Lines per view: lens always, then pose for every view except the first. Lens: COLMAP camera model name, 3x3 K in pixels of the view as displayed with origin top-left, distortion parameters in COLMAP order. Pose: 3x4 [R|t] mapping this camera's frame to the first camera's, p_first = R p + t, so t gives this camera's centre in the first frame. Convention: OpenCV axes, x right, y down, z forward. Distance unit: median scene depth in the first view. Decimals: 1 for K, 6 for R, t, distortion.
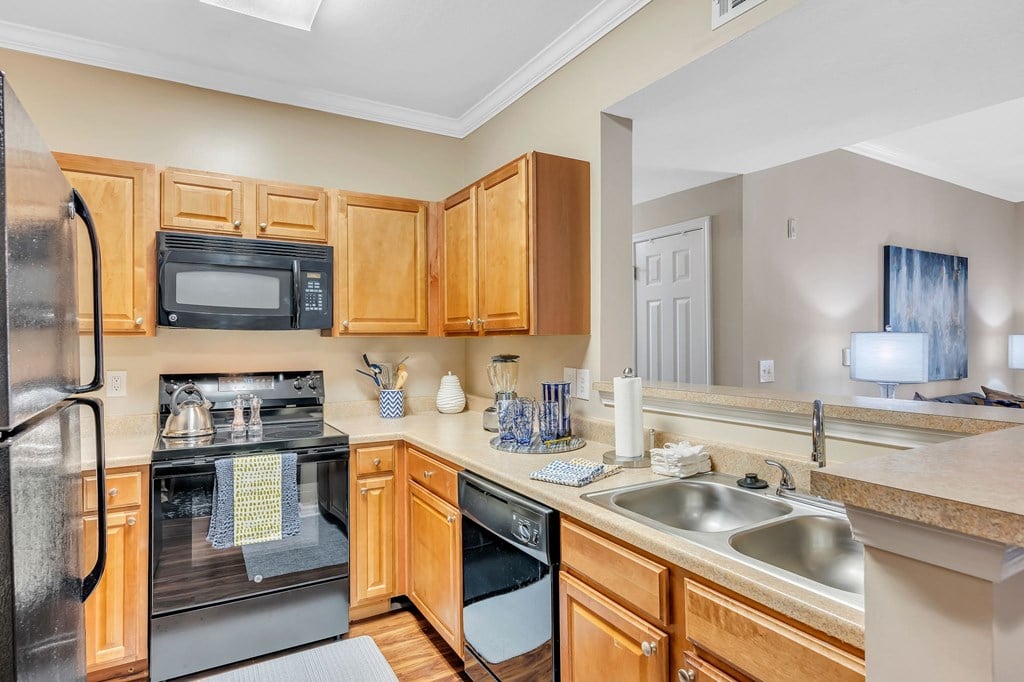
lens RADIAL K [[554.9, 0, 512.7], [0, 554.9, 340.4], [0, 0, 1]] dist [0.000876, 0.000397]
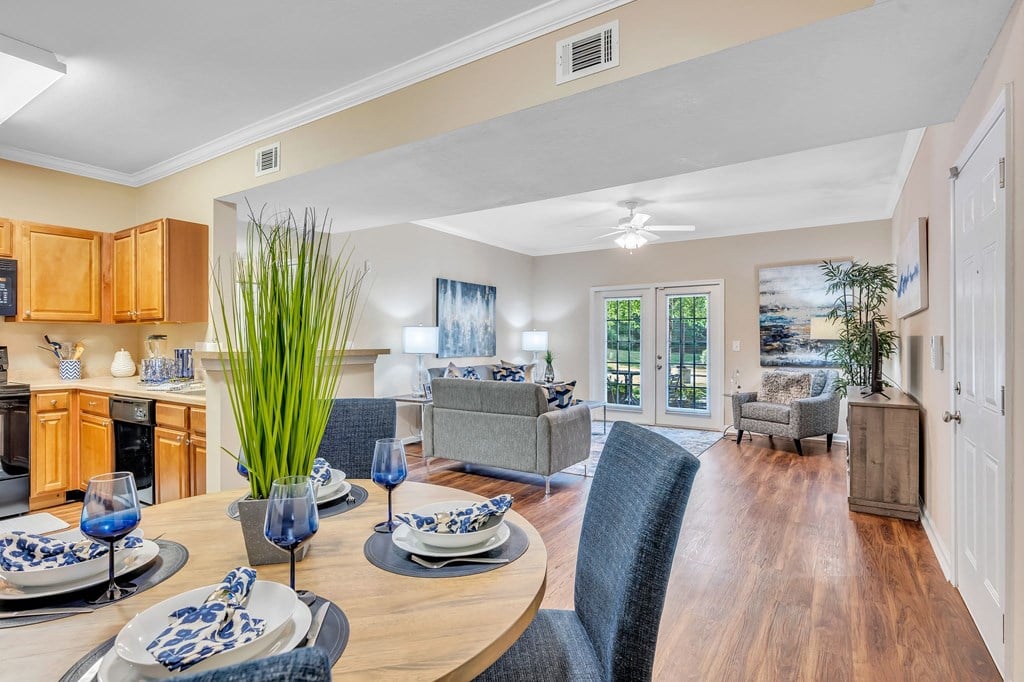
lens RADIAL K [[511.1, 0, 509.4], [0, 511.1, 341.7], [0, 0, 1]] dist [-0.001093, 0.000101]
pose [[0.897217, 0.003895, 0.441572, 0.241872], [-0.003036, 0.999992, -0.002651, 0.045318], [-0.441579, 0.001038, 0.897222, -0.763820]]
